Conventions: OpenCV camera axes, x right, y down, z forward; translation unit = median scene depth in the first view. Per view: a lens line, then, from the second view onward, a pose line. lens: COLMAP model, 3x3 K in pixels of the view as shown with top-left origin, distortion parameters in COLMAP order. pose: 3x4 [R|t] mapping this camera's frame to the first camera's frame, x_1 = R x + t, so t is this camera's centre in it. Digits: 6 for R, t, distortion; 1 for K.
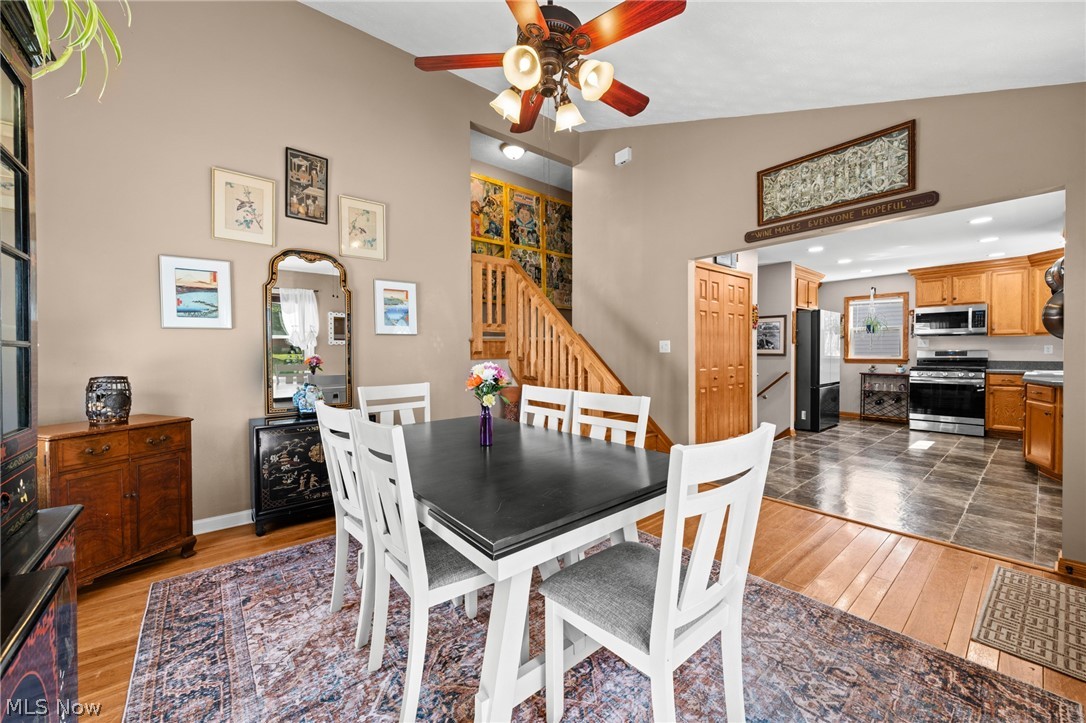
lens RADIAL K [[418.0, 0, 551.2], [0, 418.0, 359.2], [0, 0, 1]] dist [0.014036, -0.000065]
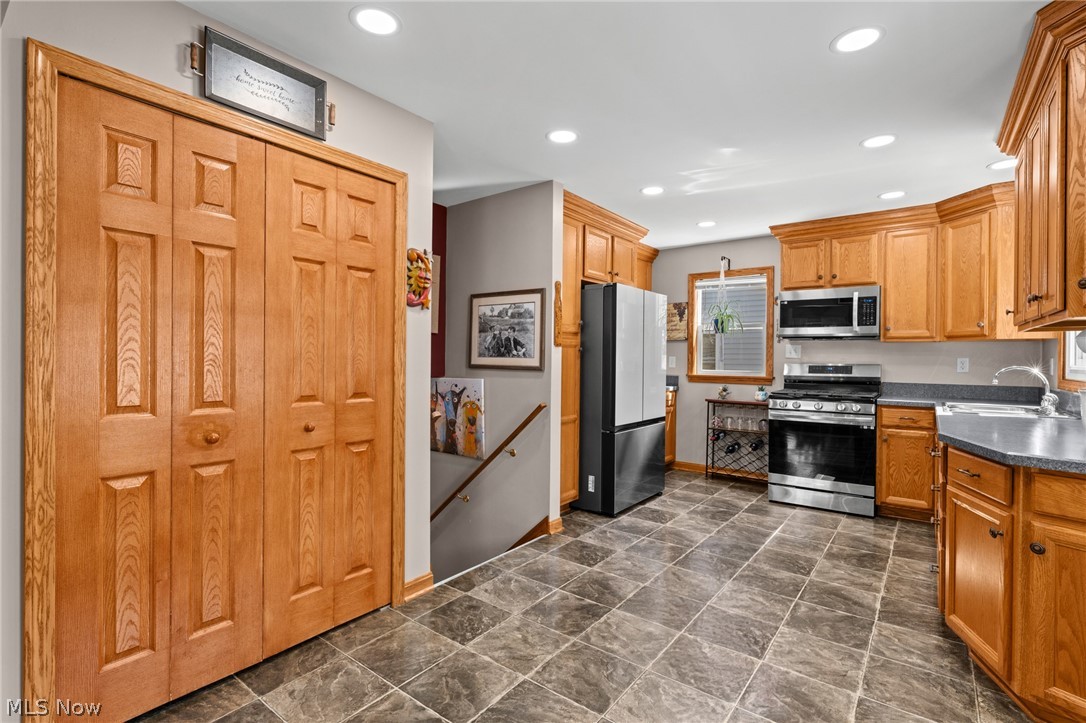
lens RADIAL K [[510.4, 0, 540.2], [0, 510.4, 360.5], [0, 0, 1]] dist [0.000073, 0.000717]
pose [[0.979500, 0.014336, 0.200933, 0.429014], [-0.011639, 0.999826, -0.014600, -0.011449], [-0.201107, 0.011962, 0.979496, 0.405433]]
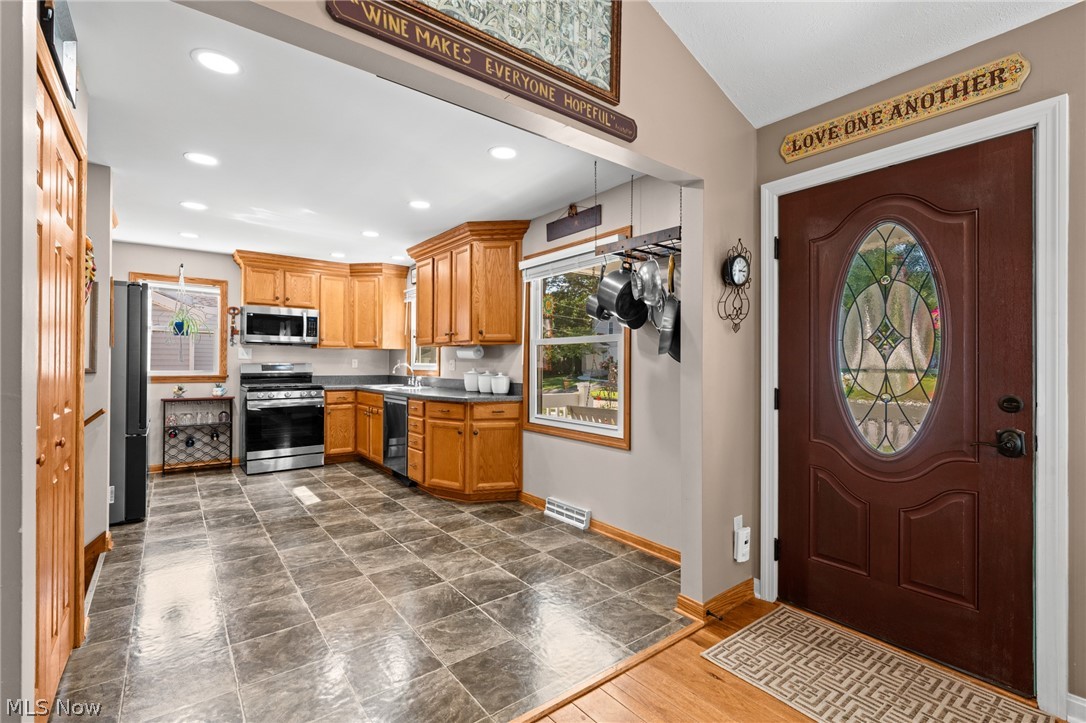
lens RADIAL K [[484.0, 0, 542.8], [0, 484.0, 361.9], [0, 0, 1]] dist [-0.001396, -0.001301]
pose [[0.054875, 0.008922, 0.998453, 0.070983], [0.012718, 0.999873, -0.009634, -0.009477], [-0.998412, 0.013227, 0.054755, 0.489819]]
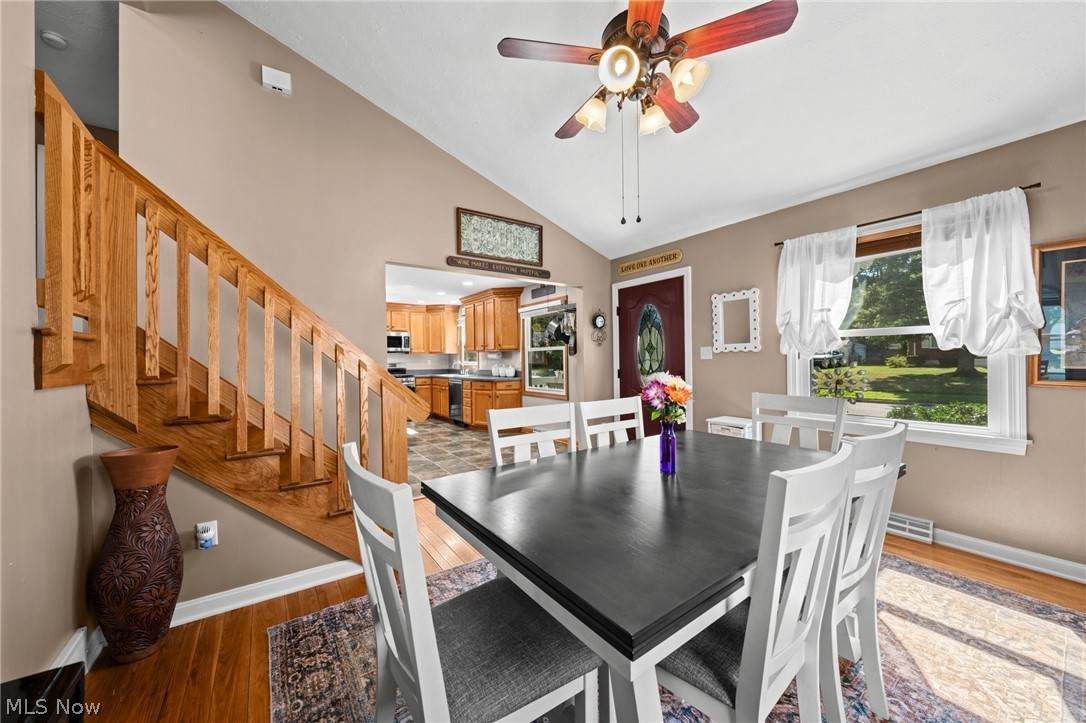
lens RADIAL K [[390.1, 0, 544.6], [0, 390.1, 358.1], [0, 0, 1]] dist [-0.000273, 0.000400]
pose [[0.093360, 0.009670, 0.995585, -0.317857], [0.030069, 0.999469, -0.012528, -0.005922], [-0.995178, 0.031106, 0.093020, 0.389712]]
